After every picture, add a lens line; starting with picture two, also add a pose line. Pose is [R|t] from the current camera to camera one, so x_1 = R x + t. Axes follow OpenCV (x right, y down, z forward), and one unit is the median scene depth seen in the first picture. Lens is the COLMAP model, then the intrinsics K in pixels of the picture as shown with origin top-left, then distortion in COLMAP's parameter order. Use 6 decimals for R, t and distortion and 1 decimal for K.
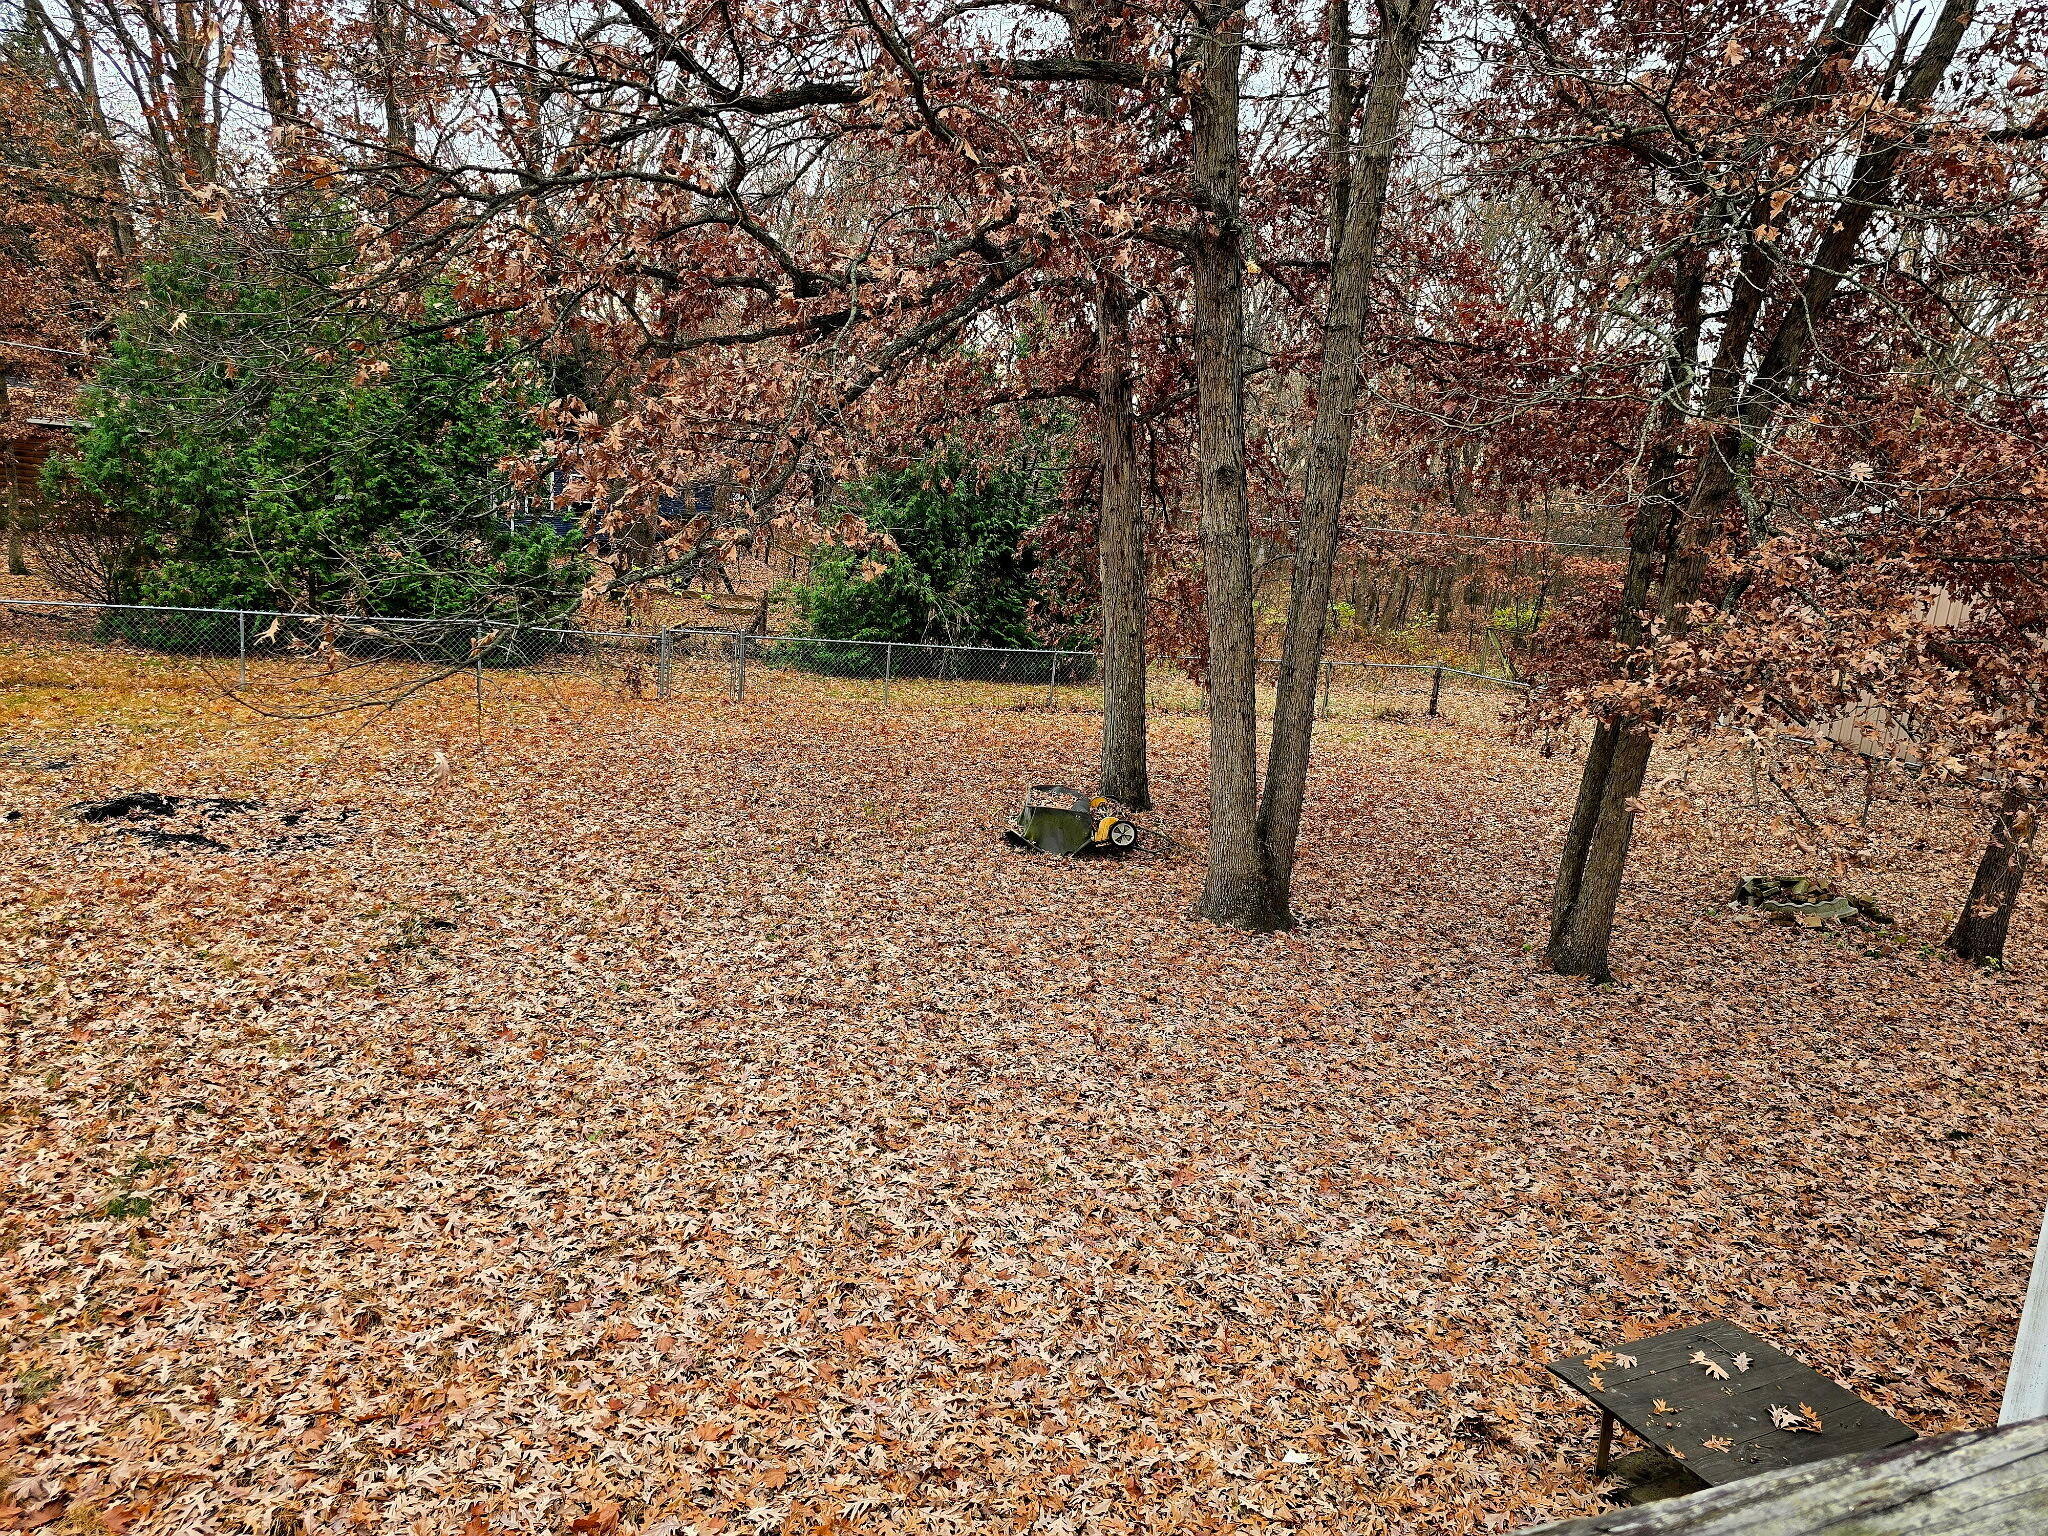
lens RADIAL K [[1378.4, 0, 1031.9], [0, 1378.4, 769.3], [0, 0, 1]] dist [0.057841, -0.042908]
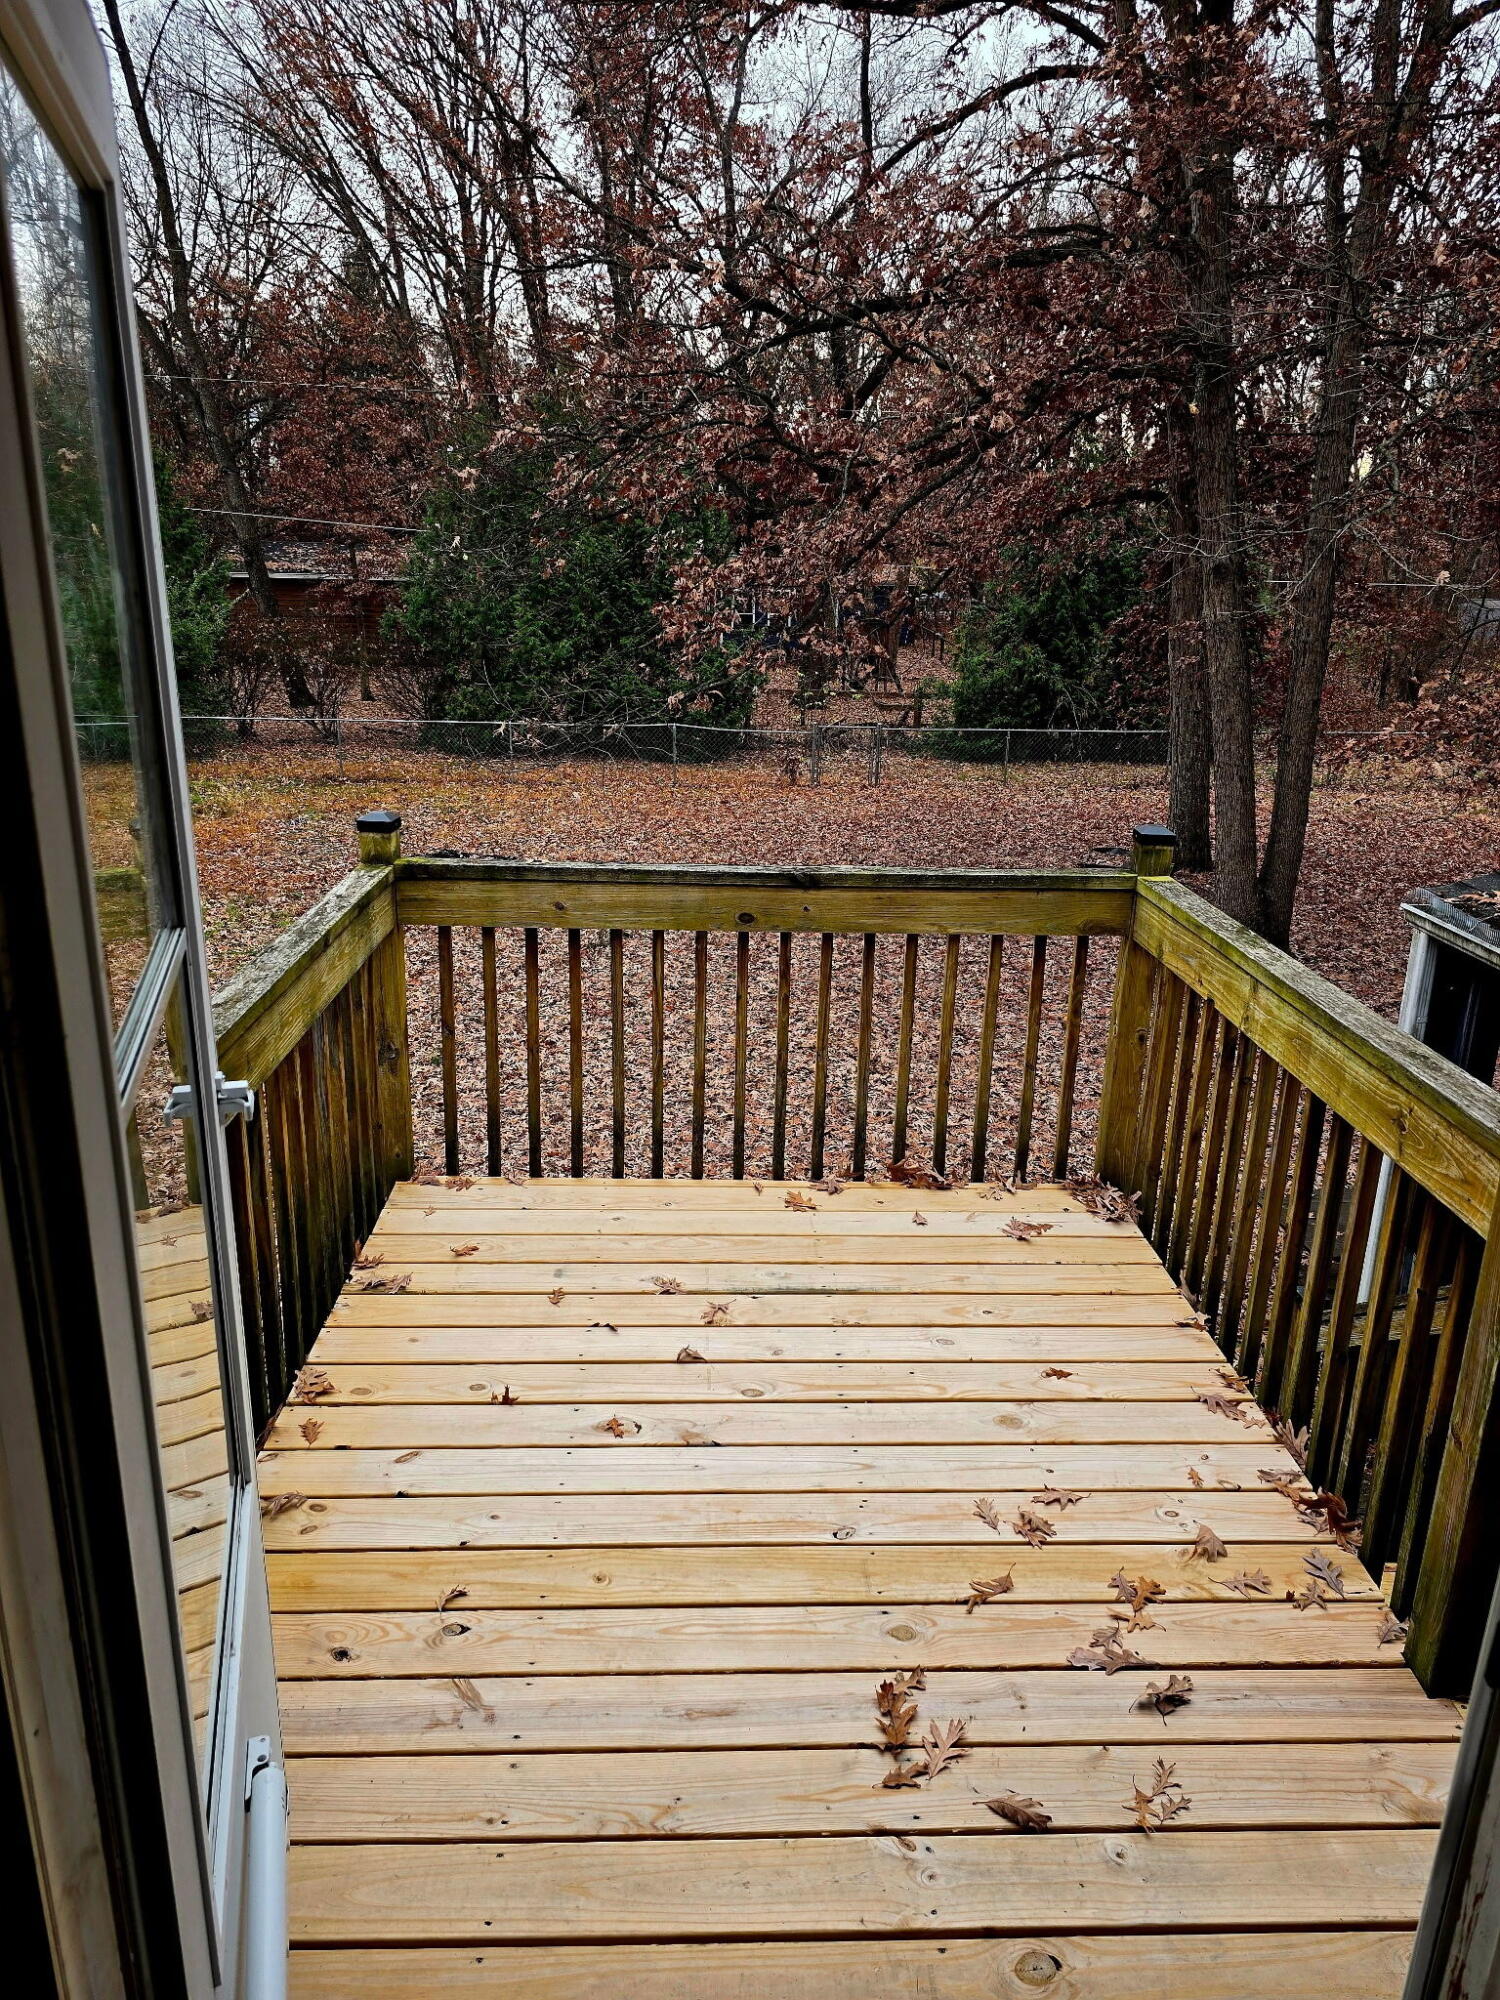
lens RADIAL K [[1346.1, 0, 744.7], [0, 1346.1, 999.4], [0, 0, 1]] dist [0.057841, -0.042908]
pose [[0.937766, 0.036584, -0.345335, 0.086414], [-0.001990, 0.994985, 0.100002, 0.017660], [0.347261, -0.093092, 0.933136, -0.129624]]
